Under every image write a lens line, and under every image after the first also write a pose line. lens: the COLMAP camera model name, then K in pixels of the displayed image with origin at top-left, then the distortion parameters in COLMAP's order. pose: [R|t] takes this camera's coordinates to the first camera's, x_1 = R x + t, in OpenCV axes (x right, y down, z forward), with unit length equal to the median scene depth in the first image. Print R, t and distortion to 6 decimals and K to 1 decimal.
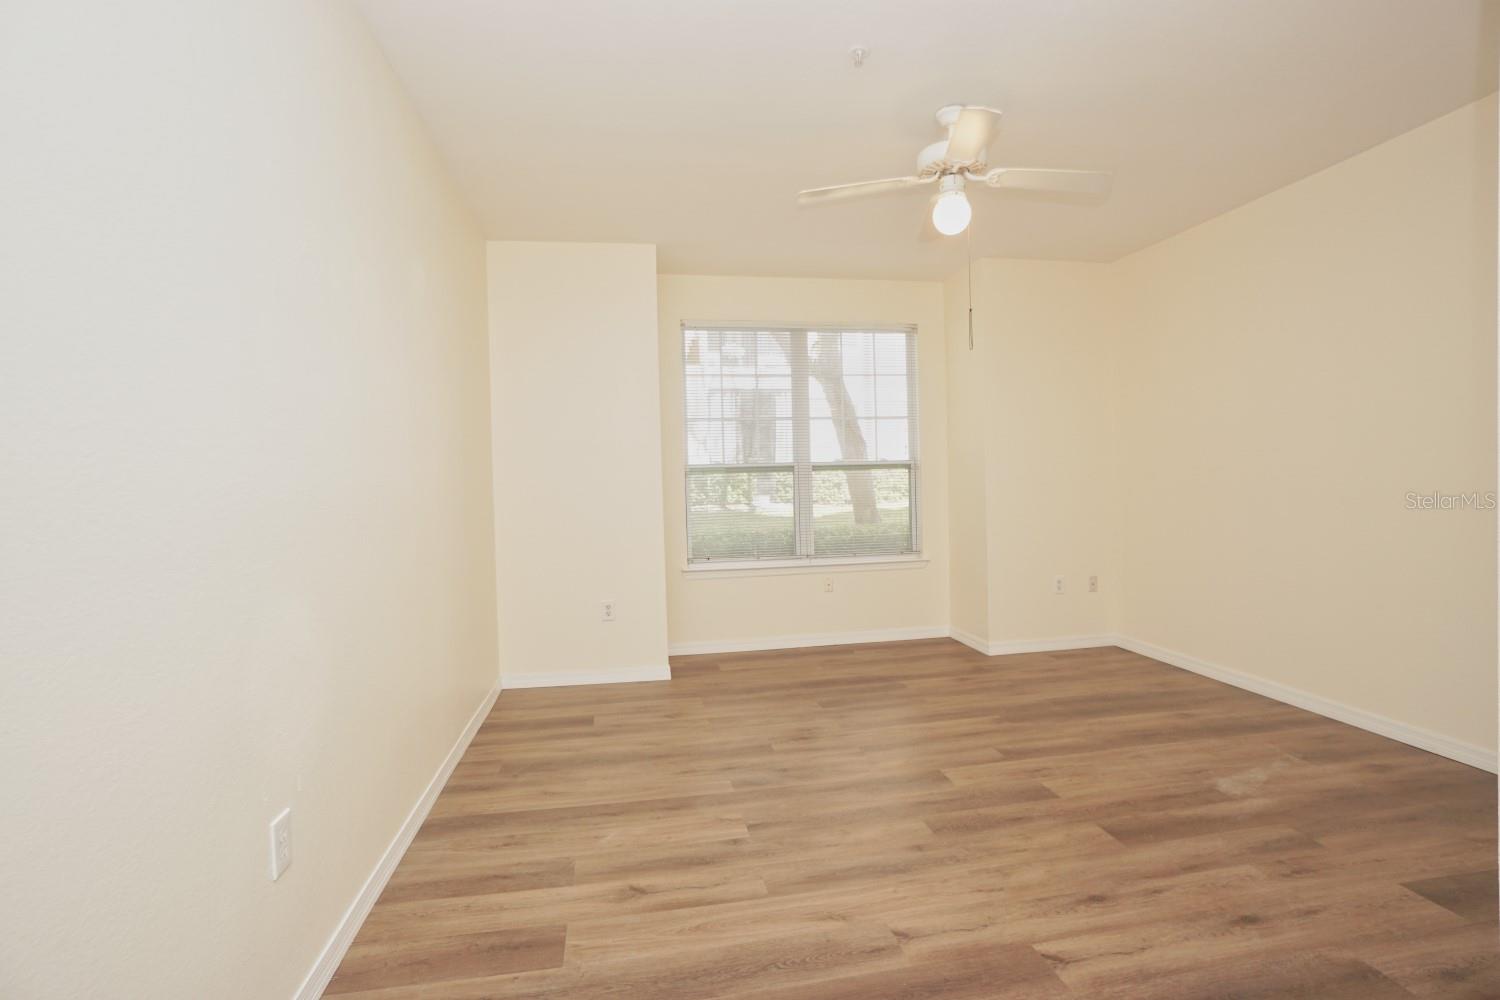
lens RADIAL K [[694.9, 0, 750.0], [0, 694.9, 500.0], [0, 0, 1]] dist [0.000260, 0.000100]
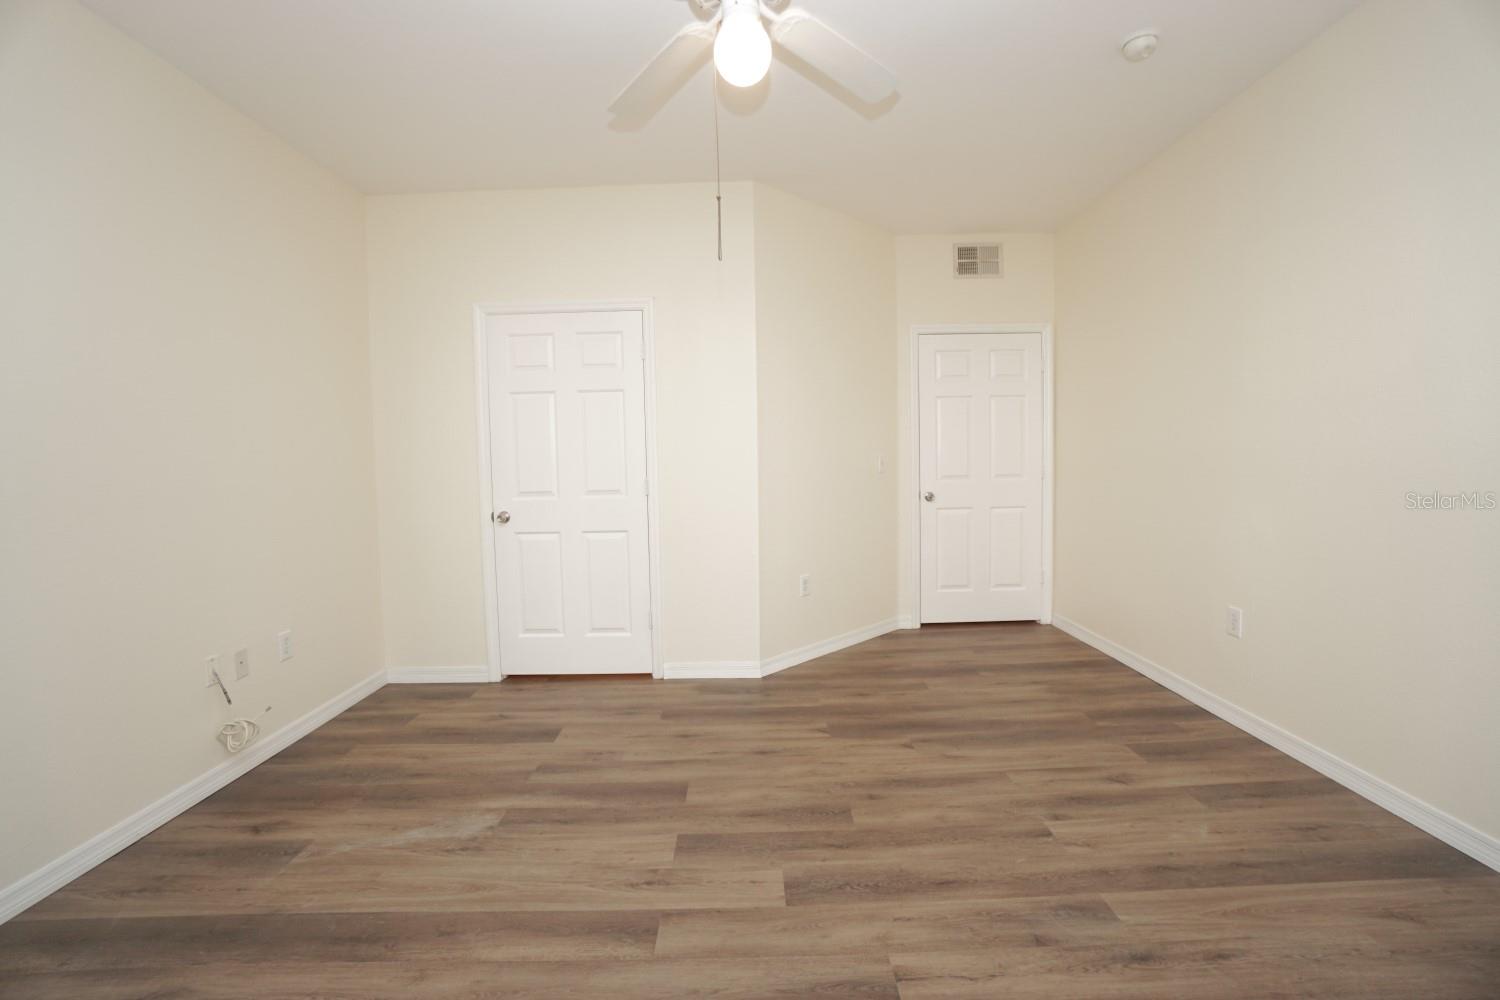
lens RADIAL K [[663.8, 0, 752.8], [0, 663.8, 489.4], [0, 0, 1]] dist [-0.063774, 0.023283]
pose [[-0.984866, 0.028050, 0.171032, 0.231789], [0.042219, 0.995918, 0.079777, -0.060177], [-0.168096, 0.085791, -0.982030, 1.933559]]
